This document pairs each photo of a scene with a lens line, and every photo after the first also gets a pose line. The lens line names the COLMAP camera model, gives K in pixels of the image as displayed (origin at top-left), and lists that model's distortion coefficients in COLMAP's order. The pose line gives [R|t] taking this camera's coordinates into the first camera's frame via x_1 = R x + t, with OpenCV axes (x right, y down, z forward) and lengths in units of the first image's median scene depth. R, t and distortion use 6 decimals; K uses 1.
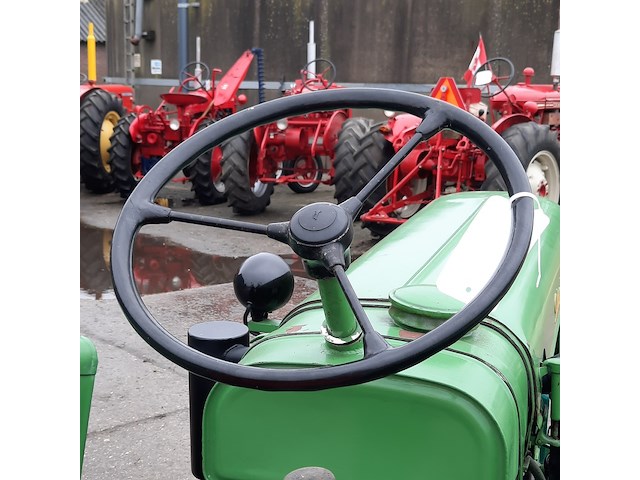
lens RADIAL K [[956.7, 0, 320.0], [0, 956.7, 240.0], [0, 0, 1]] dist [0.063781, -0.073358]
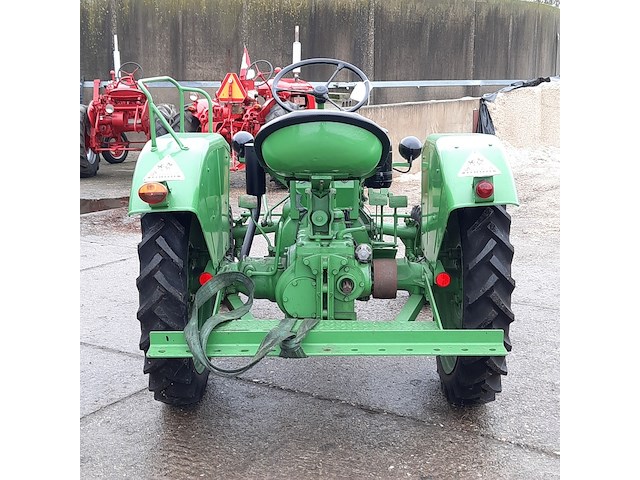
lens RADIAL K [[802.9, 0, 320.0], [0, 802.9, 240.0], [0, 0, 1]] dist [0.093146, -0.085398]
pose [[0.954886, -0.075966, 0.287092, -0.079077], [0.068362, 0.996995, 0.036434, 0.037640], [-0.288997, -0.015164, 0.957210, -0.179103]]
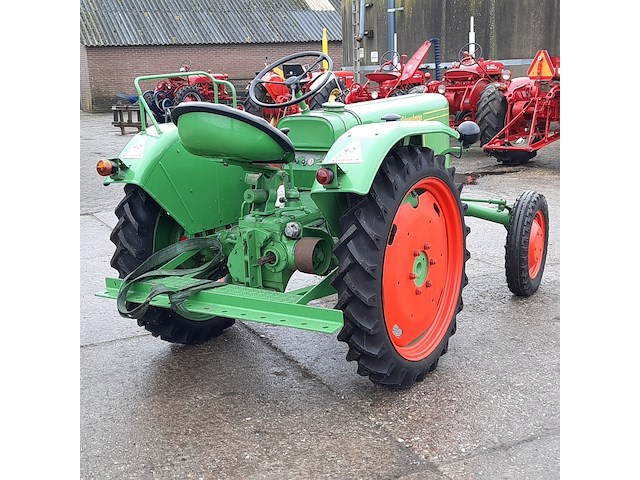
lens RADIAL K [[802.9, 0, 320.0], [0, 802.9, 240.0], [0, 0, 1]] dist [0.093146, -0.085398]
pose [[0.964746, 0.005190, -0.263133, 0.084761], [0.006651, 0.999005, 0.044089, 0.042996], [0.263101, -0.044285, 0.963752, -0.206144]]
